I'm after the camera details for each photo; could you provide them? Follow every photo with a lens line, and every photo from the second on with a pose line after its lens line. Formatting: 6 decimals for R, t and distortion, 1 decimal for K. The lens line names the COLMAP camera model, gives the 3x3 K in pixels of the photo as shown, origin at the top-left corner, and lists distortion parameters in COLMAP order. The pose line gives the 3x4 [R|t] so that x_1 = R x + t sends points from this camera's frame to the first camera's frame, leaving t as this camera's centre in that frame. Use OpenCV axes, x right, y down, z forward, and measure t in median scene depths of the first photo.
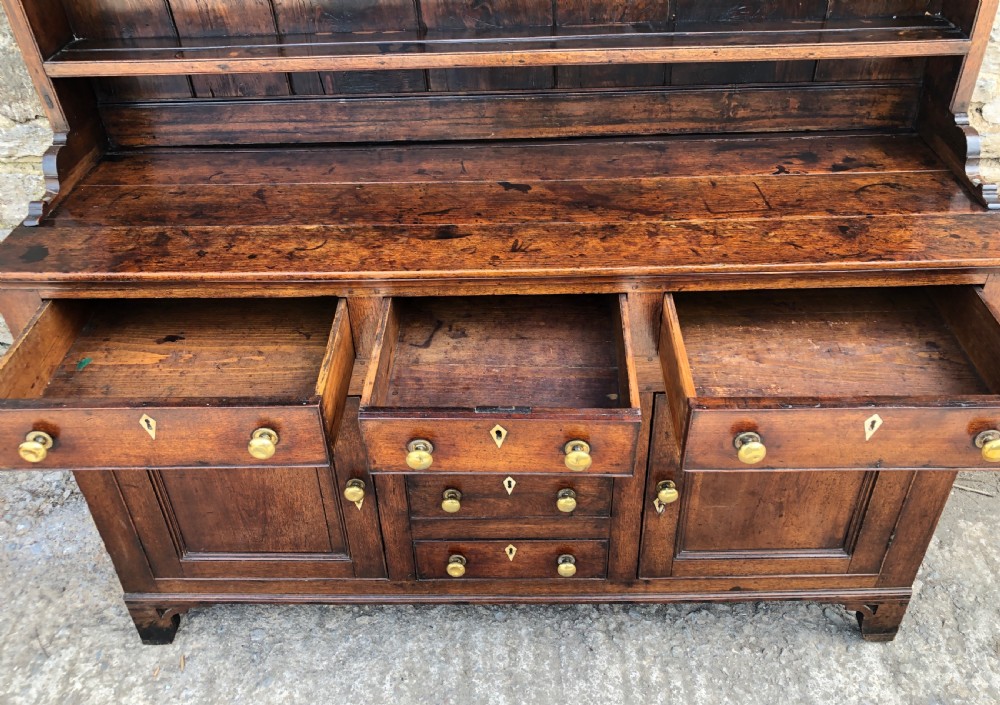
lens RADIAL K [[852.0, 0, 500.6], [0, 852.0, 316.0], [0, 0, 1]] dist [0.019513, -0.005749]
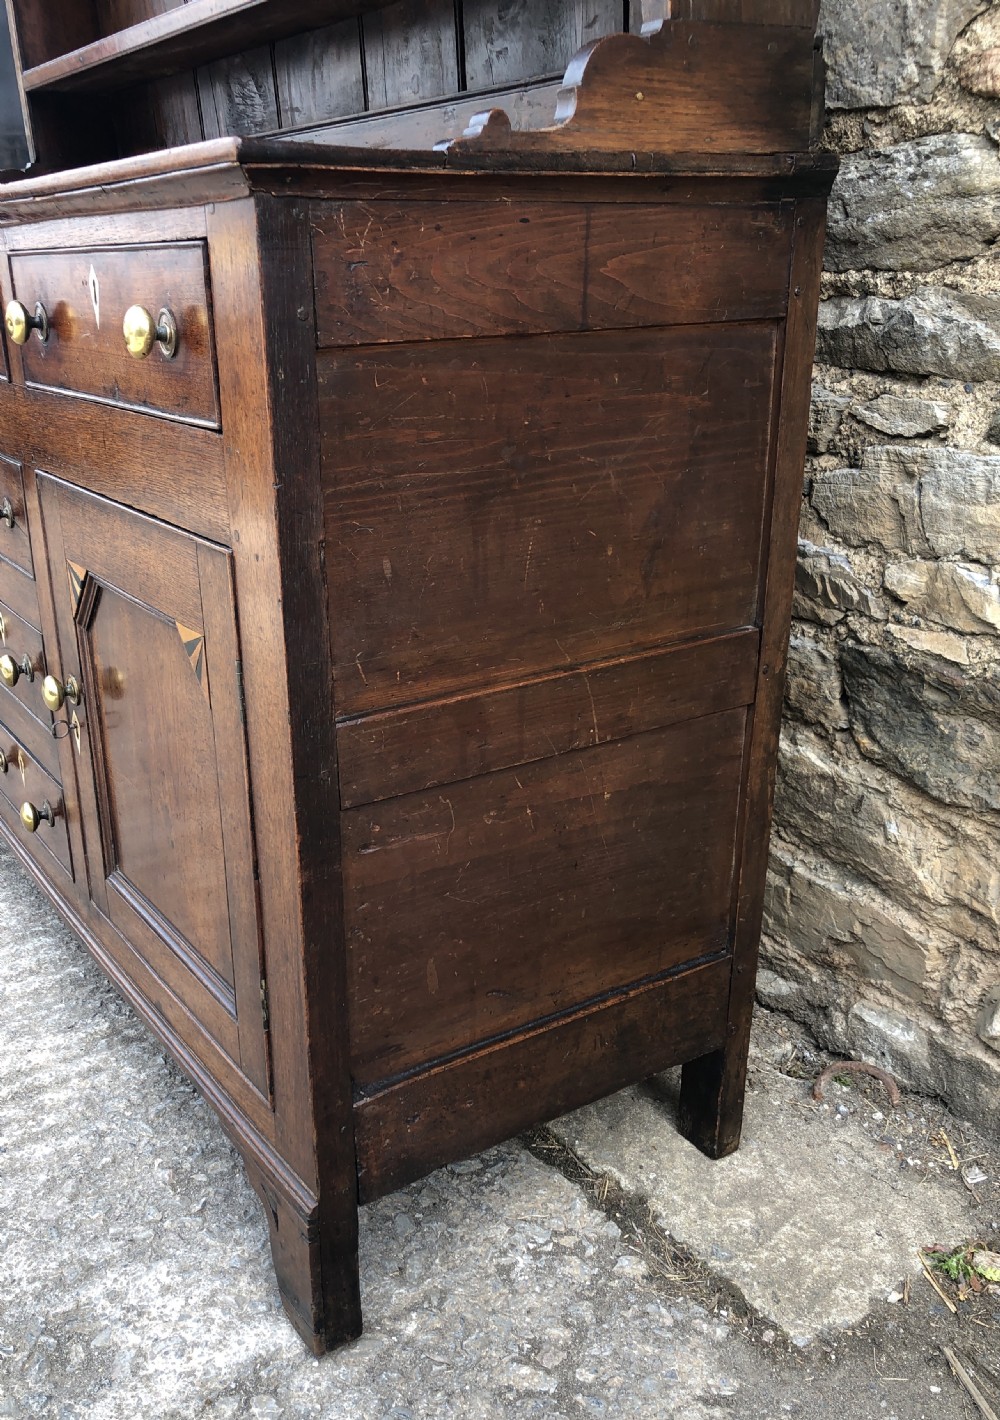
lens RADIAL K [[1299.1, 0, 481.0], [0, 1299.1, 773.7], [0, 0, 1]] dist [0.012745, -0.000993]
pose [[0.561220, 0.327214, -0.760239, 0.972948], [-0.482565, 0.875617, 0.020638, 0.094303], [0.672431, 0.355282, 0.649316, 0.607355]]
